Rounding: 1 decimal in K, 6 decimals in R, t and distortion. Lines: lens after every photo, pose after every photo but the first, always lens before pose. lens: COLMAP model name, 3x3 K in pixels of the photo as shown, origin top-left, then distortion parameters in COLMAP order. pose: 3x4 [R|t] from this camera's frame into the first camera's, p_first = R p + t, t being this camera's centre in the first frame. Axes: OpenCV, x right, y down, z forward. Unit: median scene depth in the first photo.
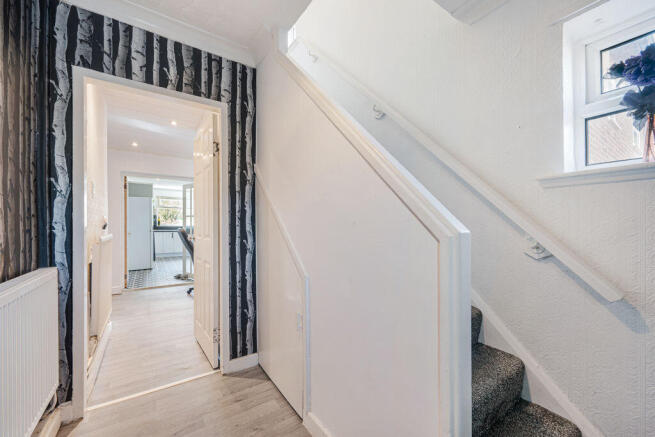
lens RADIAL K [[260.4, 0, 327.3], [0, 260.4, 220.8], [0, 0, 1]] dist [0.004464, -0.000563]
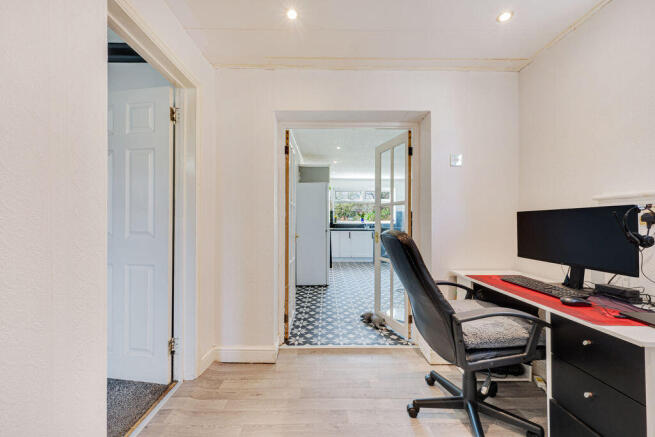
lens RADIAL K [[260.4, 0, 327.8], [0, 260.4, 219.0], [0, 0, 1]] dist [0.004464, -0.000563]
pose [[0.826465, 0.003712, -0.562975, -0.266072], [-0.004959, 0.999987, -0.000688, 0.007644], [0.562966, 0.003361, 0.826473, 0.400906]]
